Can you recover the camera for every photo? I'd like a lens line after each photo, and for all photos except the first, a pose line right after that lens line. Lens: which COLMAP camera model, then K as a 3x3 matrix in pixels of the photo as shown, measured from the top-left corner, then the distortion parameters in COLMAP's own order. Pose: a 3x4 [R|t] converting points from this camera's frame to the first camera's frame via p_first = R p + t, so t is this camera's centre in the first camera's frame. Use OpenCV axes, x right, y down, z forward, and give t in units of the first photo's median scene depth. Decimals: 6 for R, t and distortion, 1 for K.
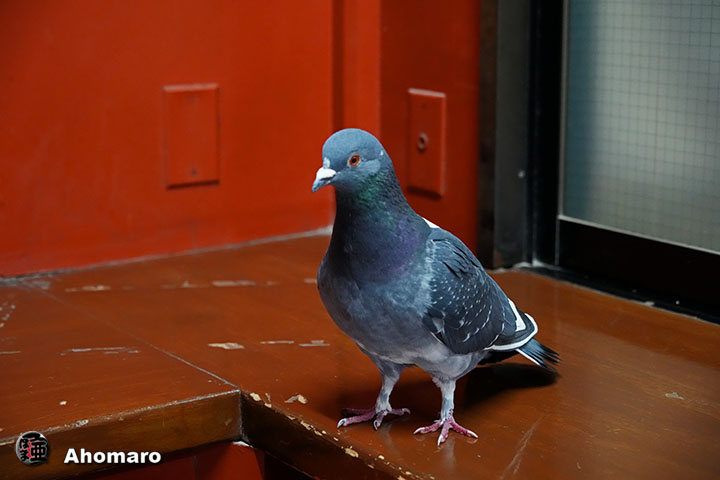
lens RADIAL K [[1342.4, 0, 360.1], [0, 1342.4, 239.8], [0, 0, 1]] dist [0.053559, 0.000000]
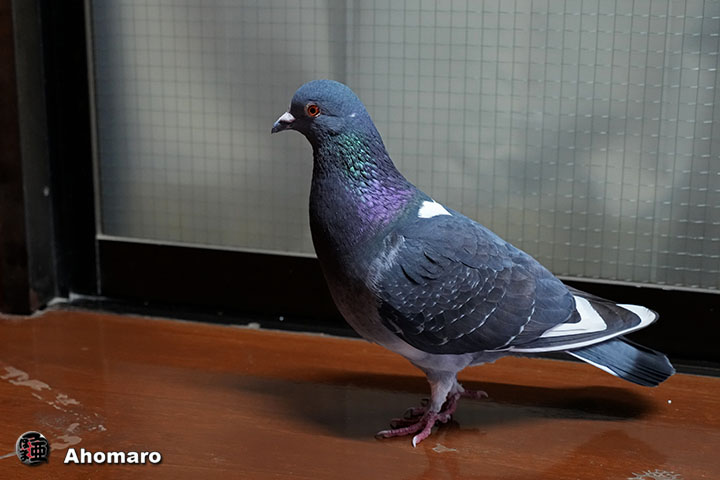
lens RADIAL K [[1190.0, 0, 359.8], [0, 1190.0, 240.7], [0, 0, 1]] dist [-0.026924, 0.000000]
pose [[0.795993, -0.146755, 0.587246, -0.153990], [0.124262, 0.989119, 0.078752, -0.052558], [-0.592414, 0.010286, 0.805568, 0.316600]]
